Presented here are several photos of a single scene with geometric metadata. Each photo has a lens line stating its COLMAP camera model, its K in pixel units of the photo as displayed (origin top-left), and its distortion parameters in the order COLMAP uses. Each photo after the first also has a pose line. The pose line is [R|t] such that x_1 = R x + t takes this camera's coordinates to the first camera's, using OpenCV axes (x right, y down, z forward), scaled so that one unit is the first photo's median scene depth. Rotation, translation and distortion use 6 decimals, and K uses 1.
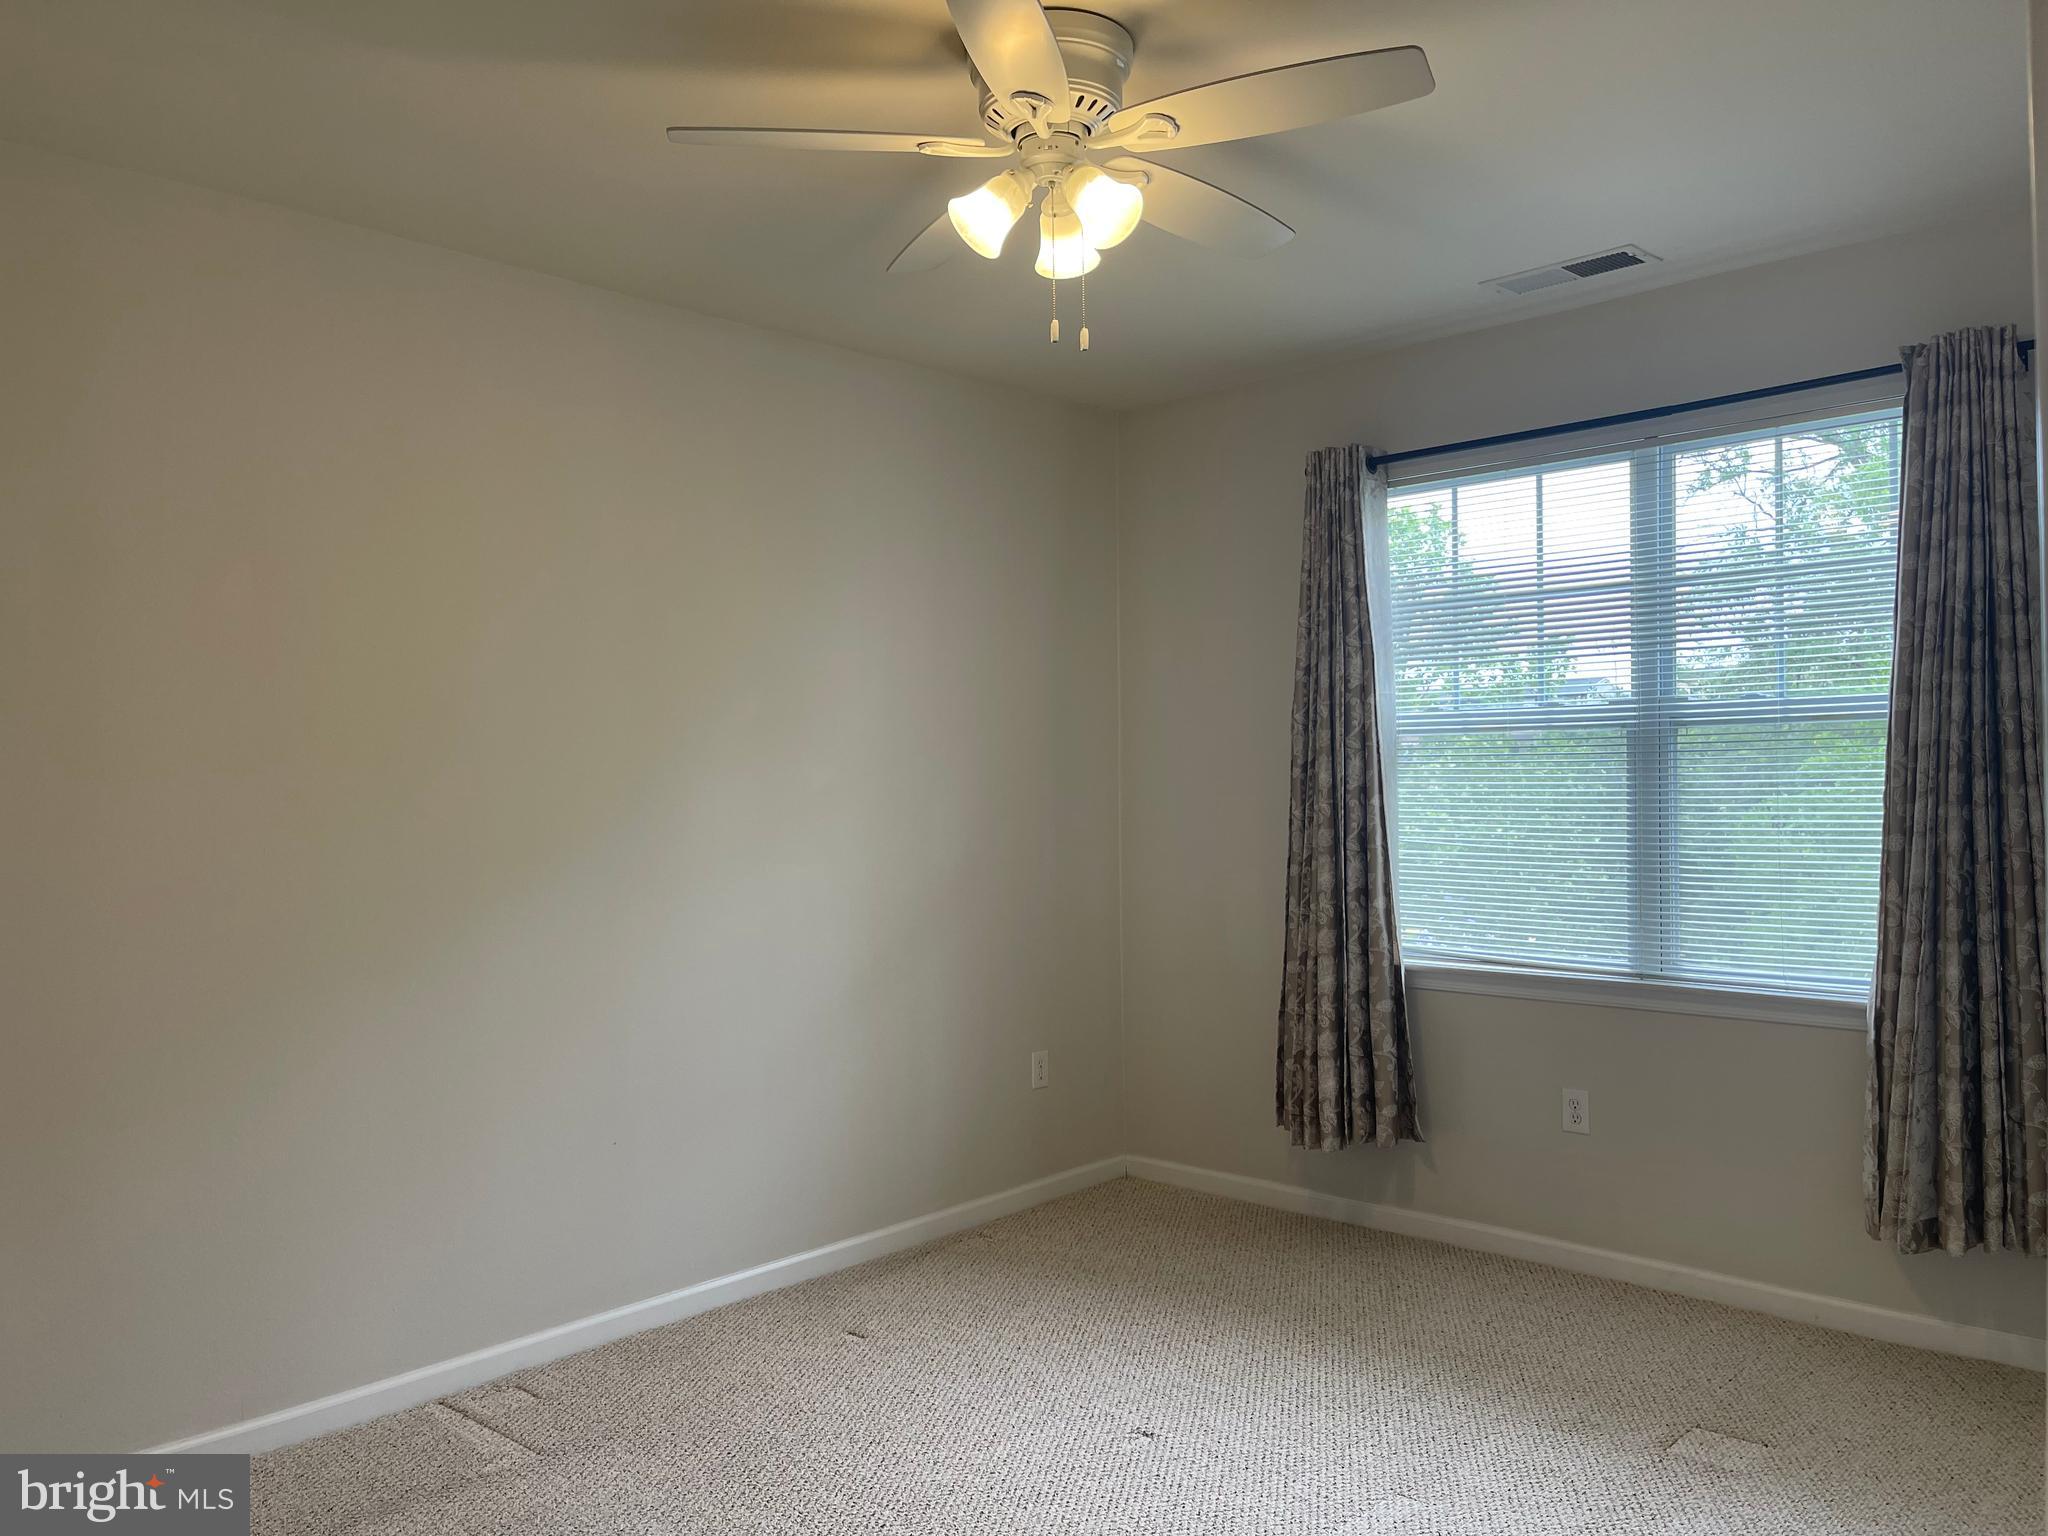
lens RADIAL K [[1582.3, 0, 1033.0], [0, 1582.3, 779.7], [0, 0, 1]] dist [0.094845, -0.122245]
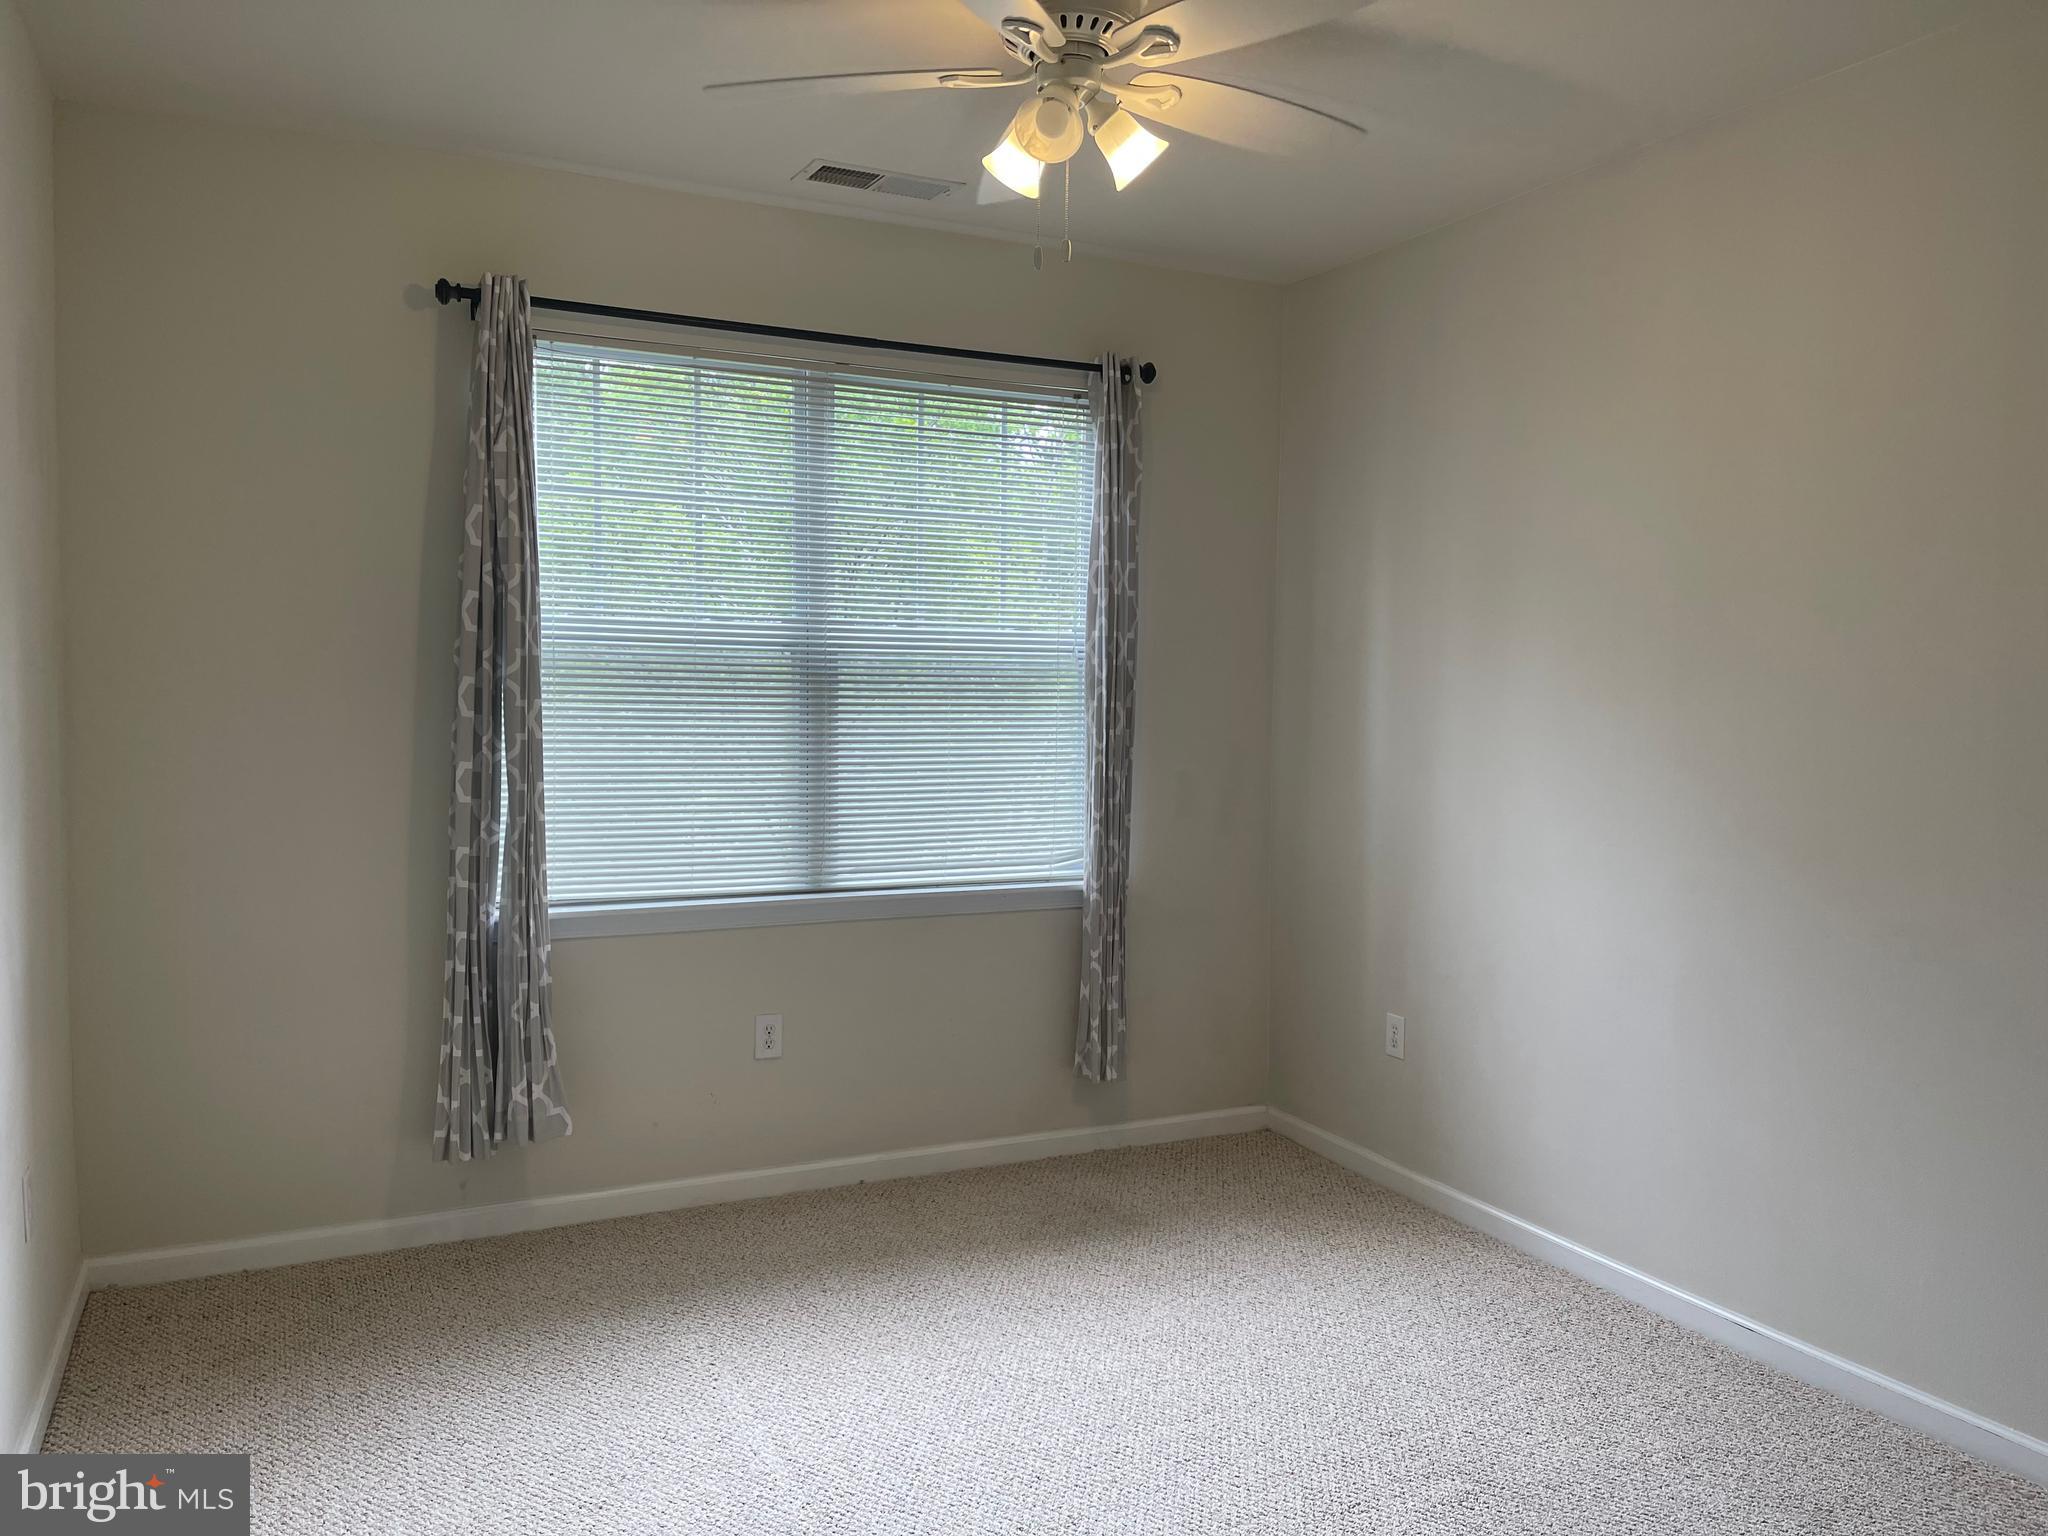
lens RADIAL K [[1582.3, 0, 1033.0], [0, 1582.3, 779.7], [0, 0, 1]] dist [0.094845, -0.122245]
pose [[0.324602, -0.024028, 0.945545, -0.527153], [-0.019567, 0.999293, 0.032111, 0.015973], [-0.945648, -0.028925, 0.323902, 0.536168]]
